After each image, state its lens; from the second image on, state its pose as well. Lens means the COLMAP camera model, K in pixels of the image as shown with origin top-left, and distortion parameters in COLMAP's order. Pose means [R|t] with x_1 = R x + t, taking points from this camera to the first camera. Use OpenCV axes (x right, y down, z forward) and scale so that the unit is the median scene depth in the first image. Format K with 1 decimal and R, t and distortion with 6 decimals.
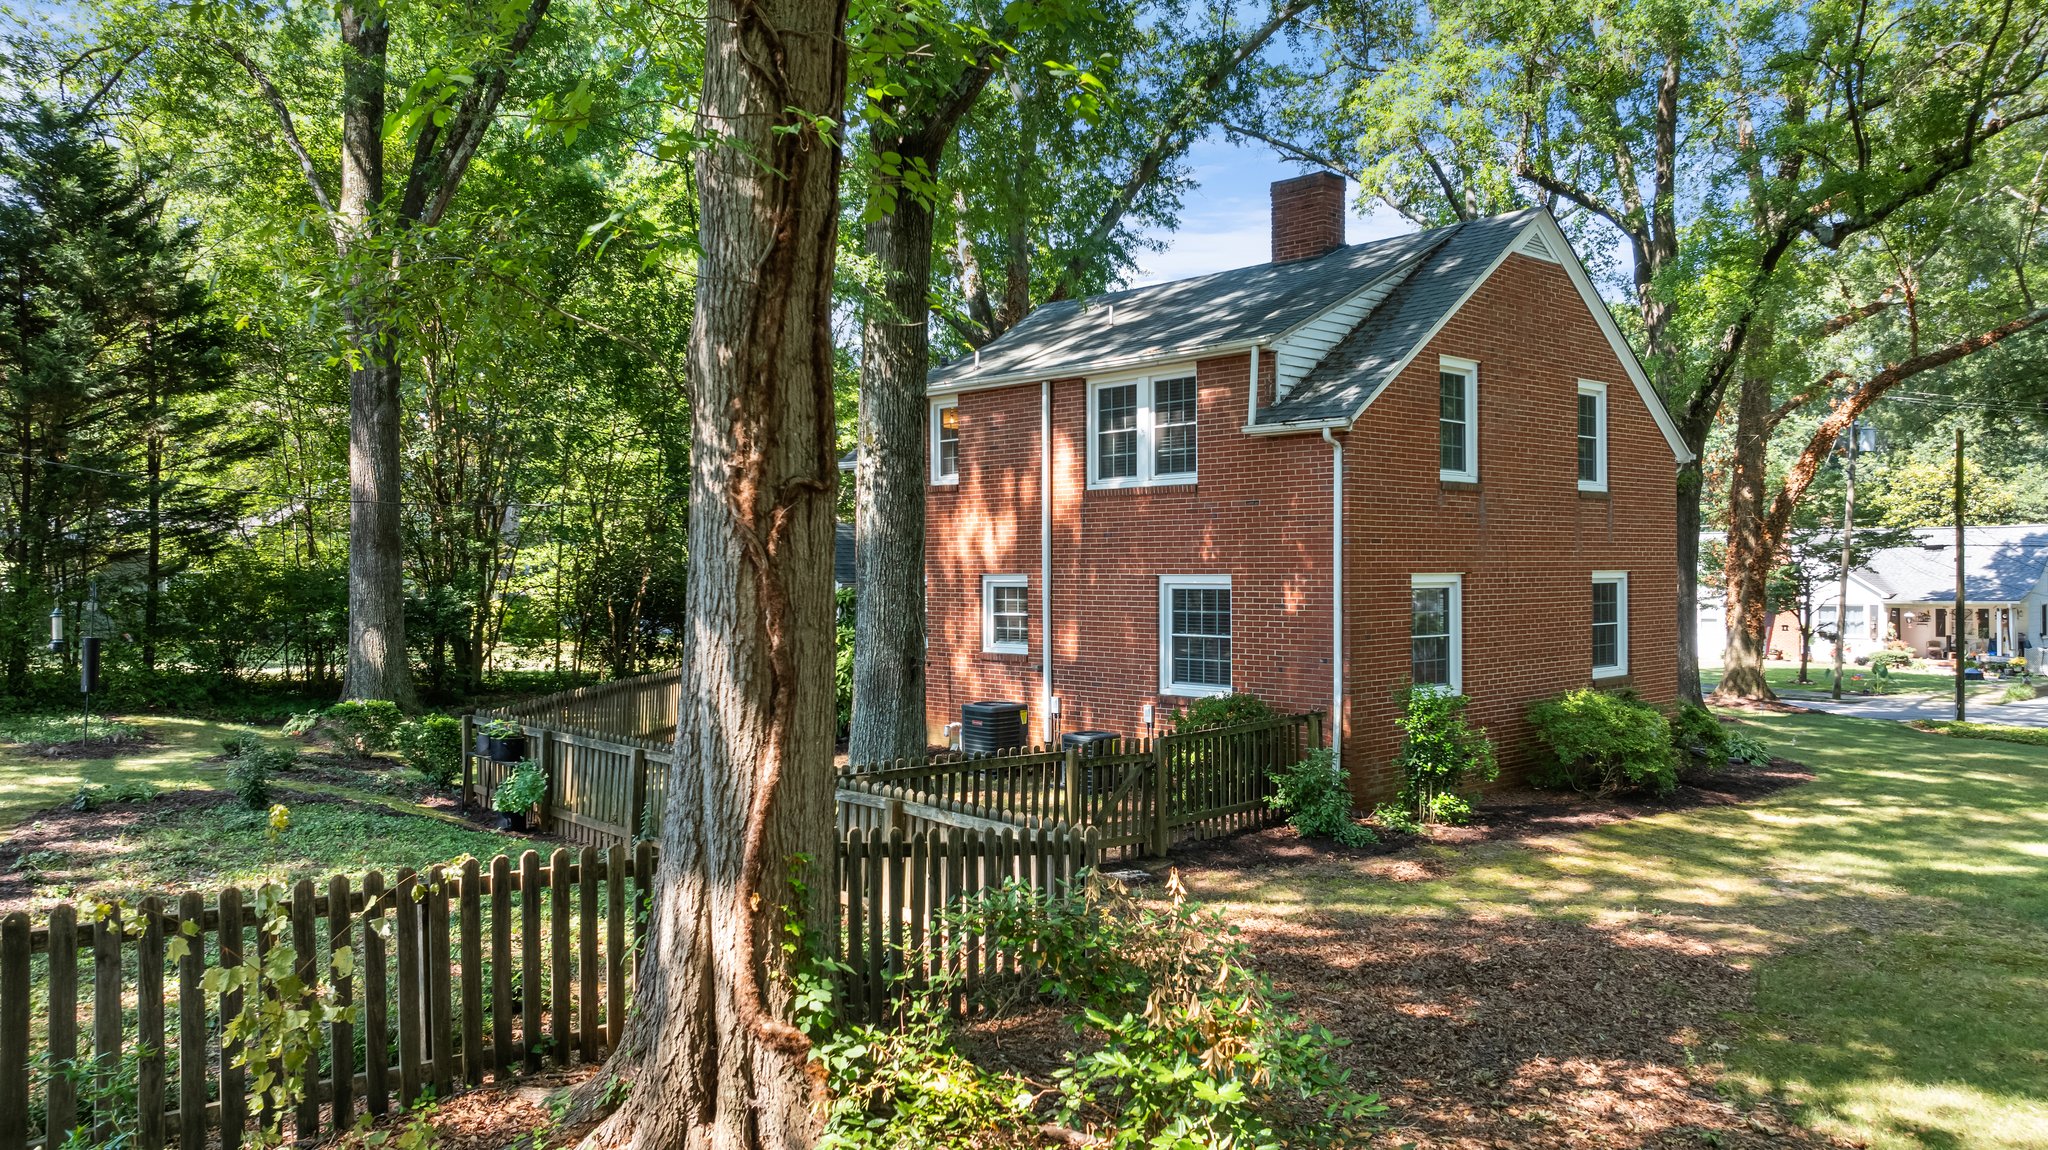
lens RADIAL K [[1455.9, 0, 1021.3], [0, 1455.9, 569.4], [0, 0, 1]] dist [-0.021129, 0.002007]
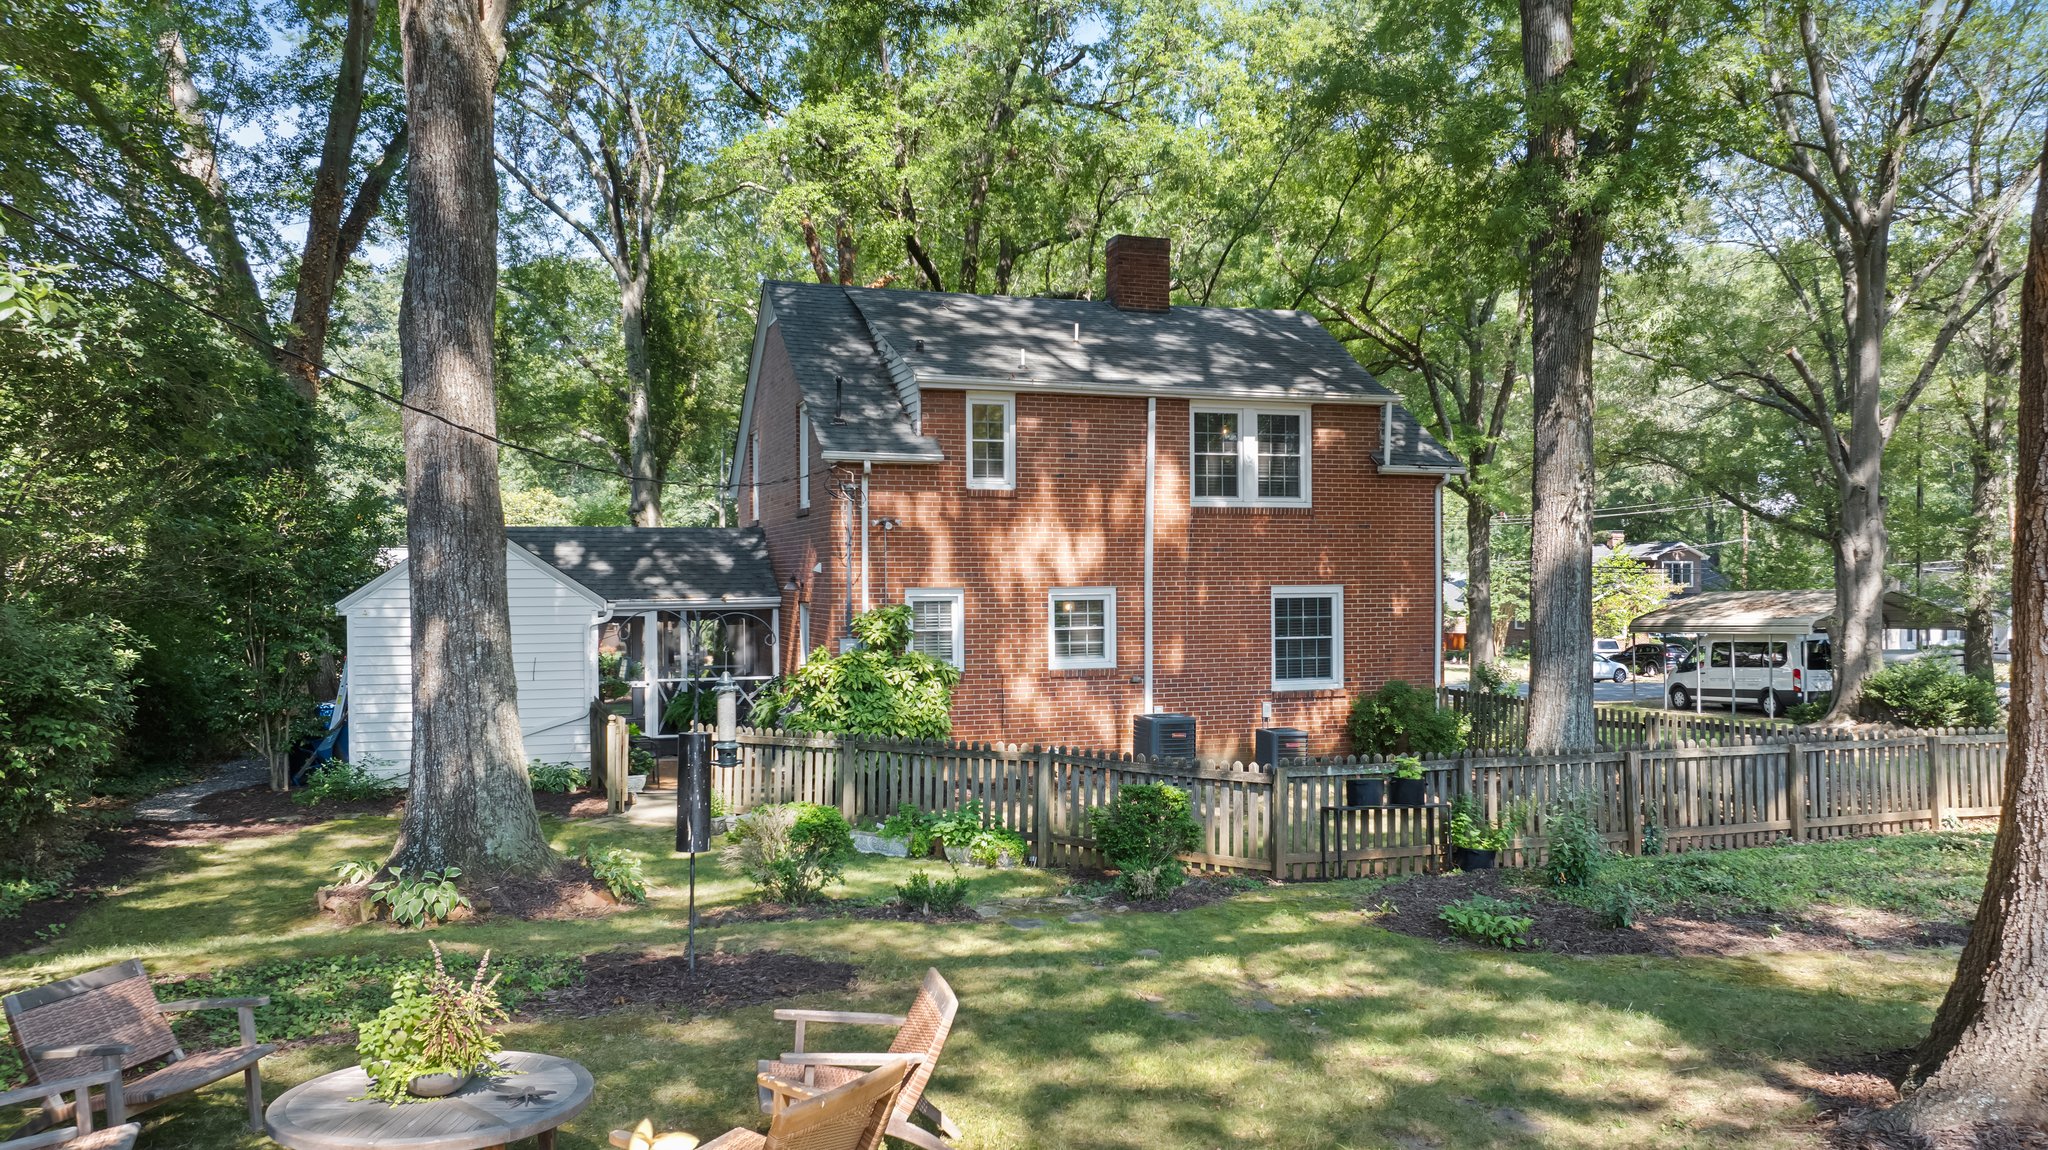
lens RADIAL K [[1467.4, 0, 1020.2], [0, 1467.4, 575.1], [0, 0, 1]] dist [-0.020088, -0.003161]
pose [[0.403806, 0.002186, 0.914842, -1.016488], [0.005931, 0.999970, -0.005007, -0.000167], [-0.914825, 0.007448, 0.403781, 0.708397]]
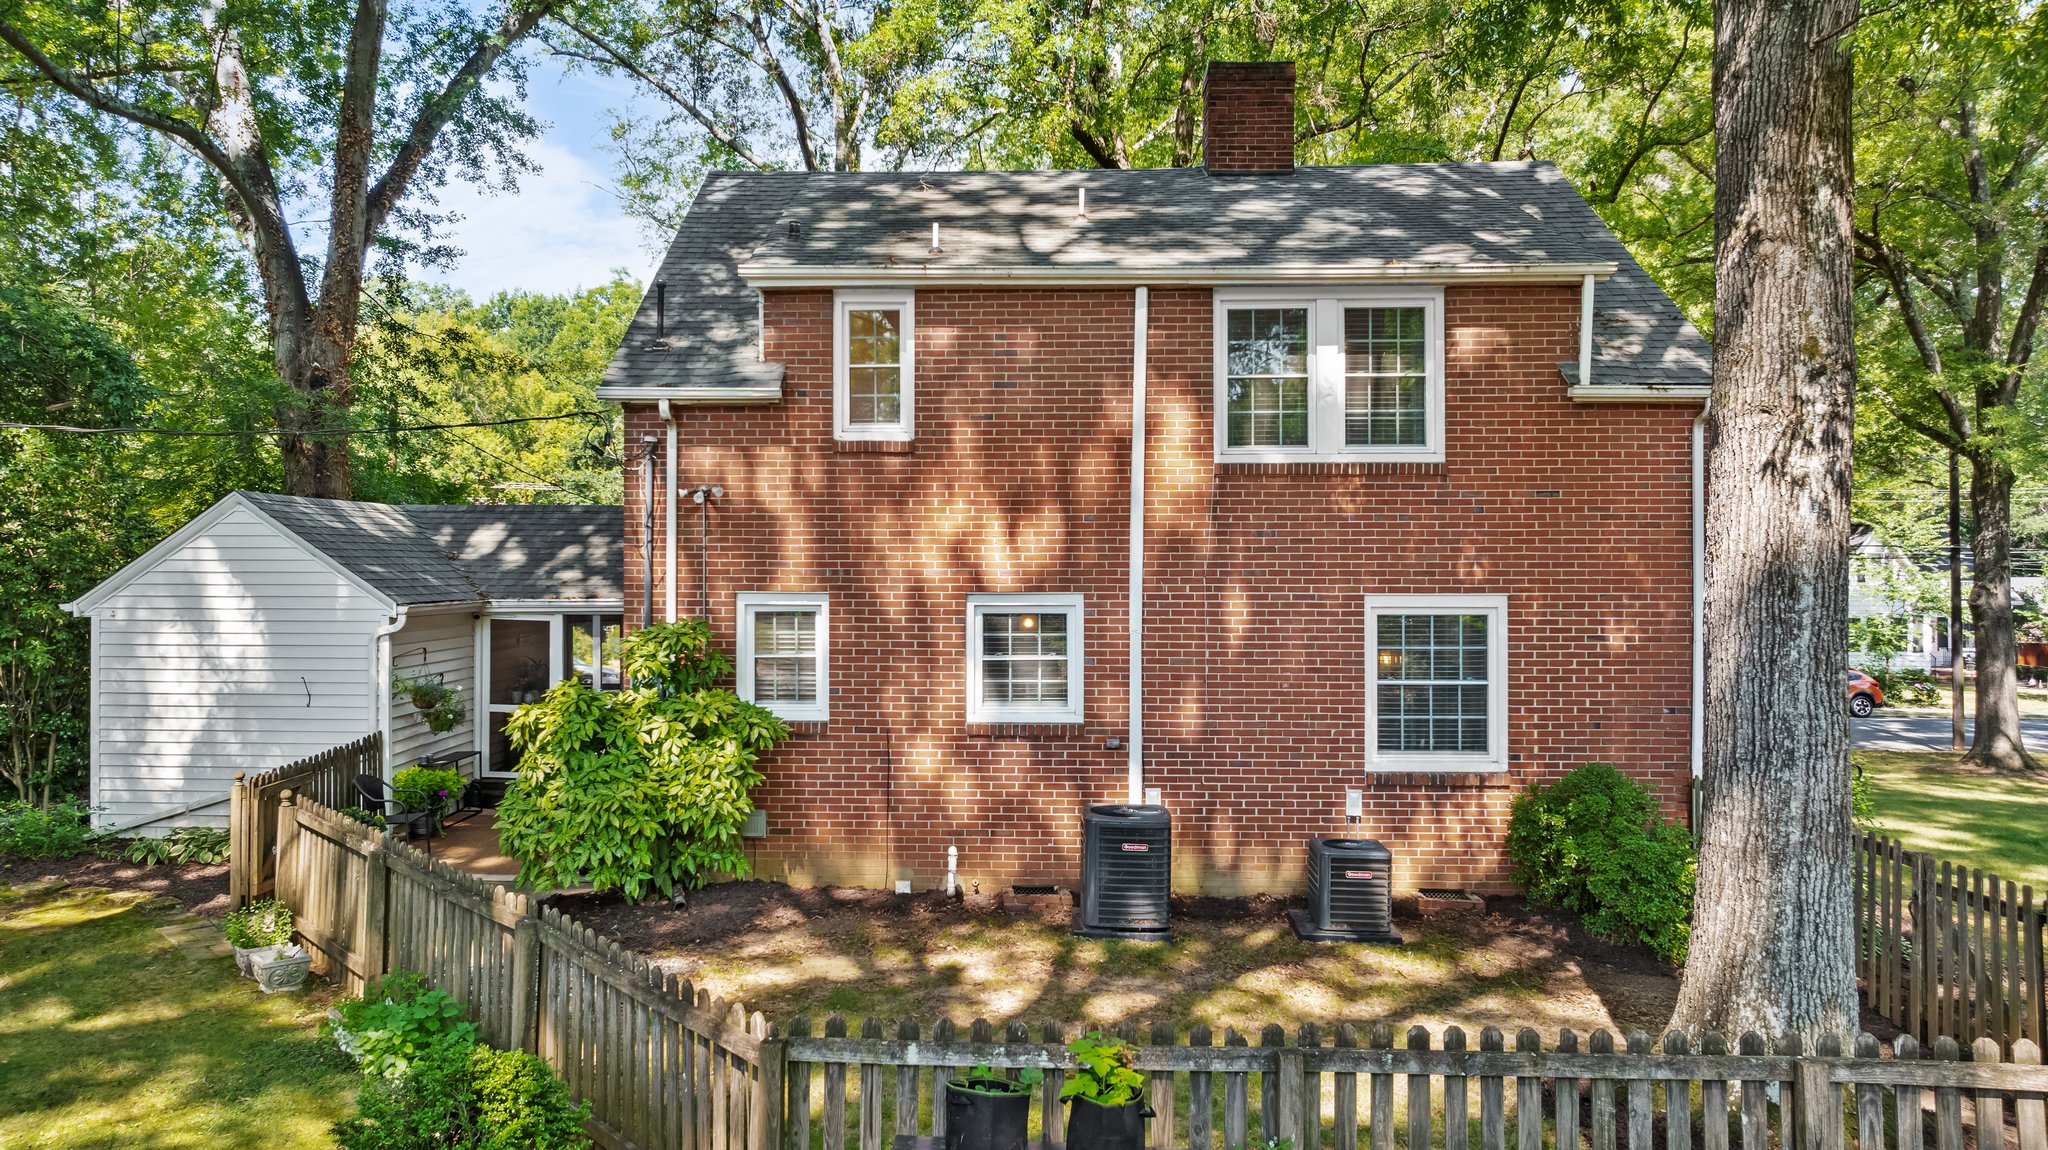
lens RADIAL K [[1492.0, 0, 942.9], [0, 1492.0, 542.0], [0, 0, 1]] dist [-0.023664, -0.000620]
pose [[0.716040, 0.013786, 0.697923, -0.521283], [-0.002887, 0.999855, -0.016787, -0.008476], [-0.698053, 0.010005, 0.715976, 0.634001]]
